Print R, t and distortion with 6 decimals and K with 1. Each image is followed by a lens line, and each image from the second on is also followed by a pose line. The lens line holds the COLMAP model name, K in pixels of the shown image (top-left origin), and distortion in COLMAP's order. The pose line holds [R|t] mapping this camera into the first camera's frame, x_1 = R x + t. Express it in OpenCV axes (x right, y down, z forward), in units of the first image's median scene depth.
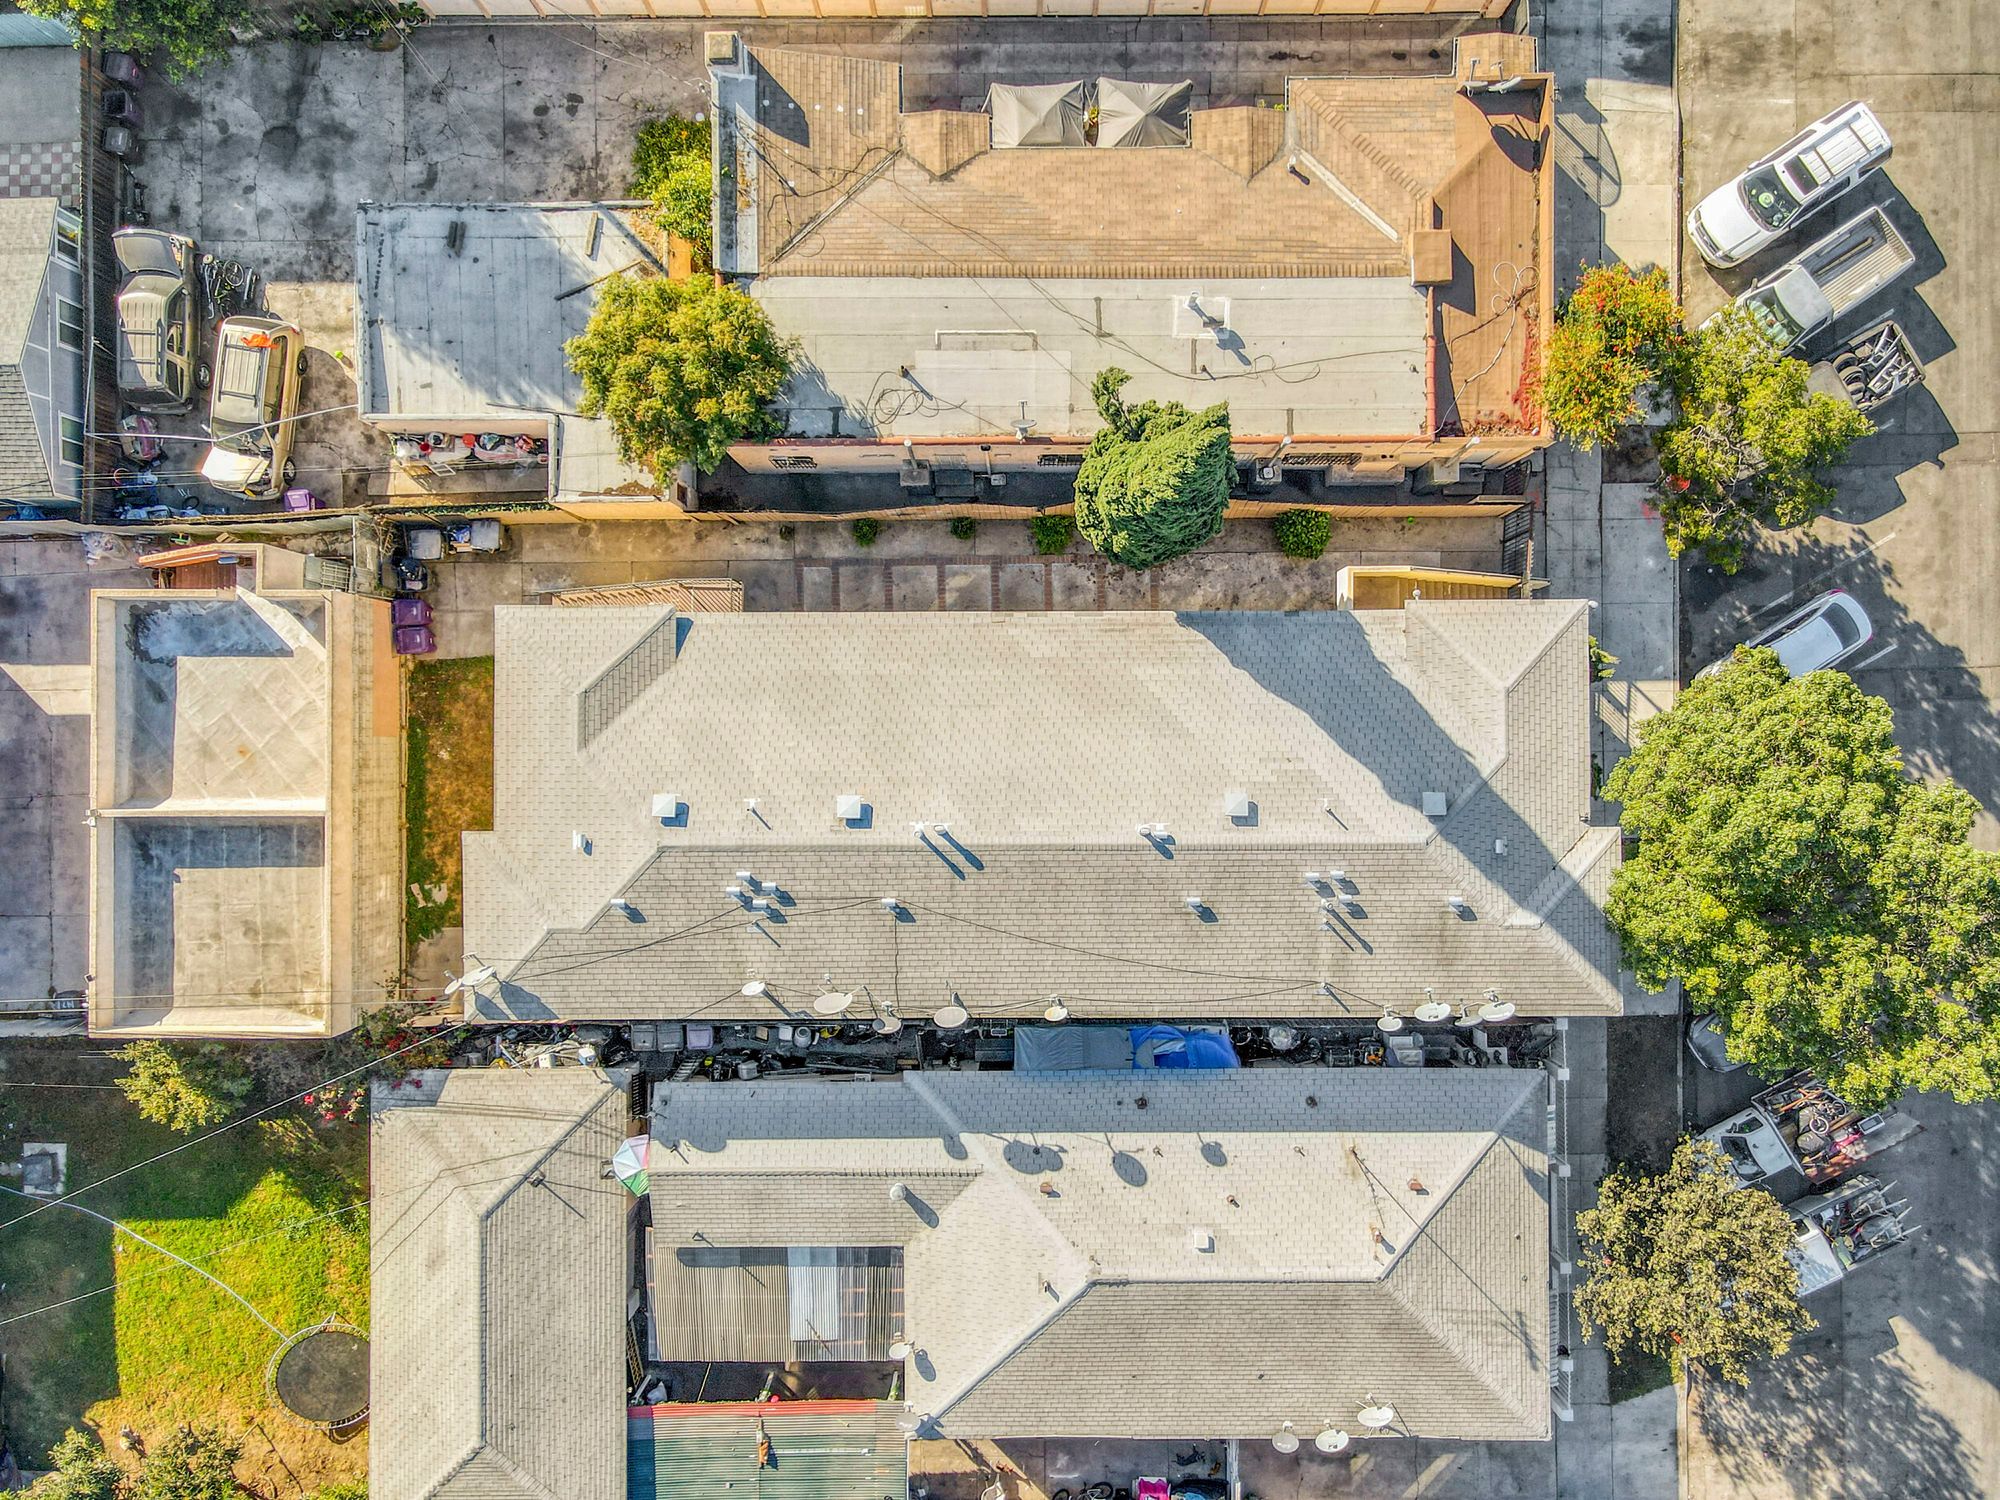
lens RADIAL K [[1396.9, 0, 1001.6], [0, 1396.9, 749.8], [0, 0, 1]] dist [0.006716, 0.000228]
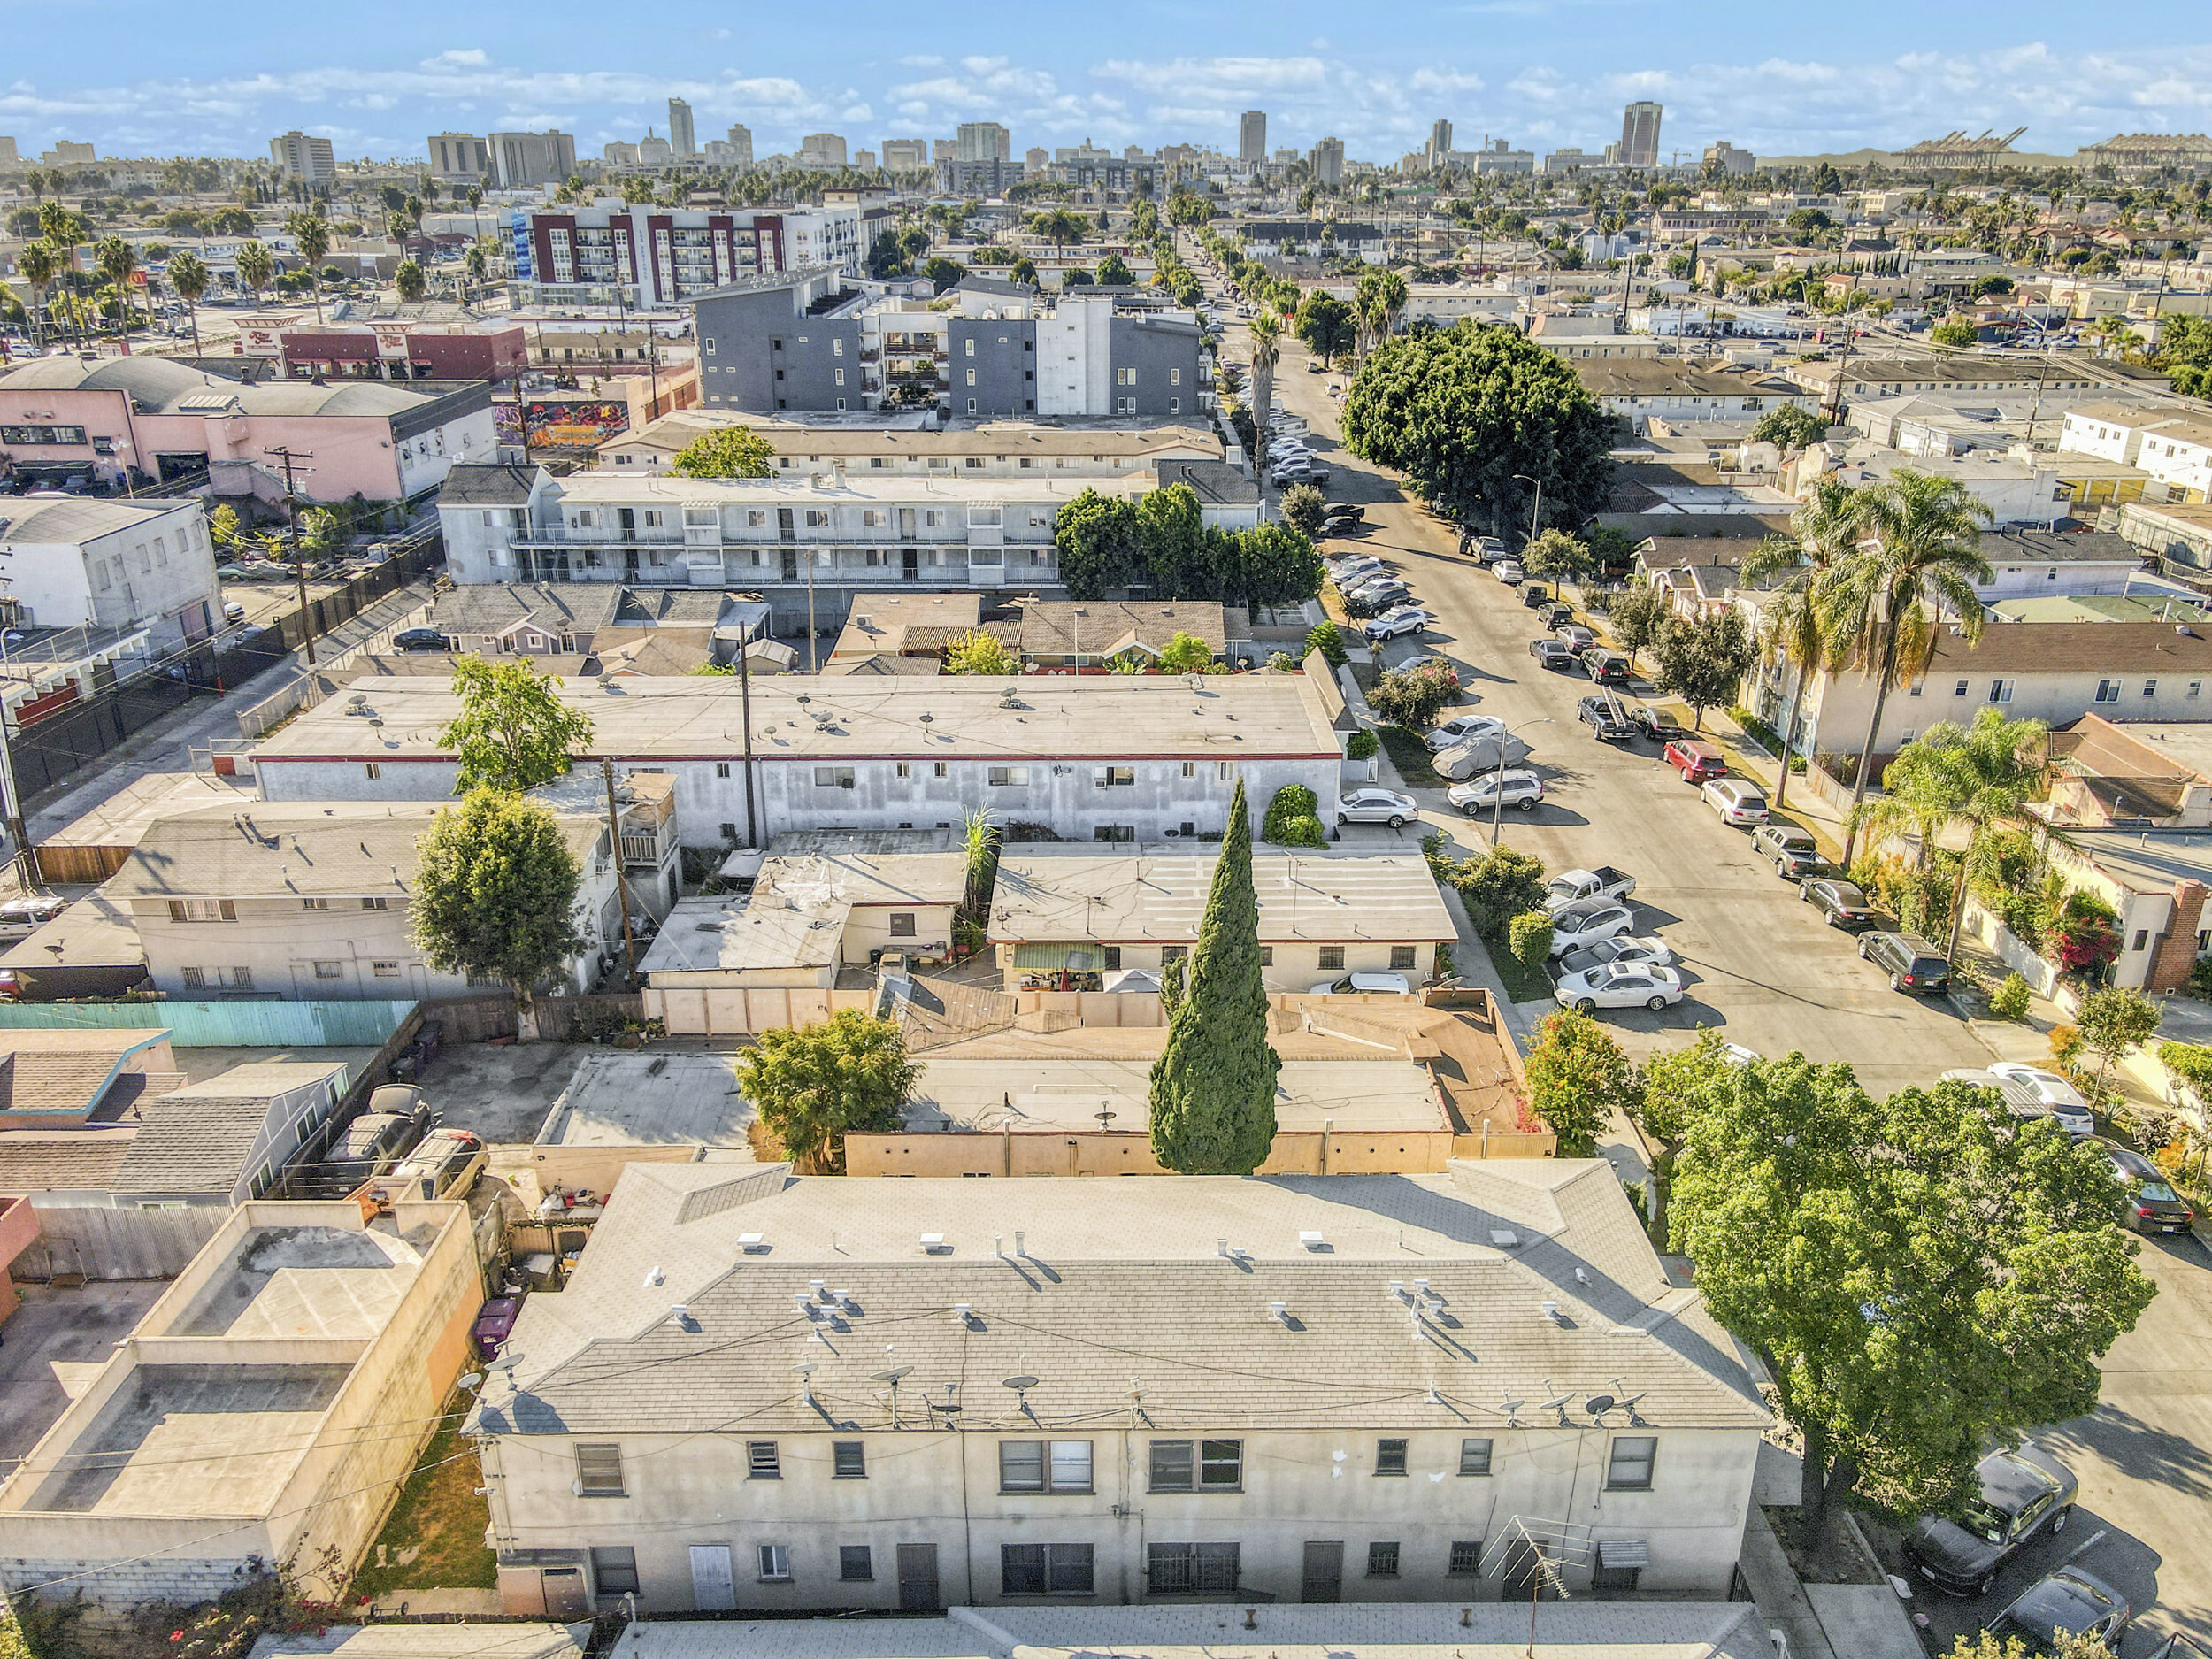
lens RADIAL K [[1544.9, 0, 1107.8], [0, 1544.9, 829.1], [0, 0, 1]] dist [0.006716, 0.000228]
pose [[0.999883, 0.014799, 0.003763, 0.010661], [-0.002568, 0.405878, -0.913924, 0.941914], [-0.015052, 0.913808, 0.405868, 0.264216]]
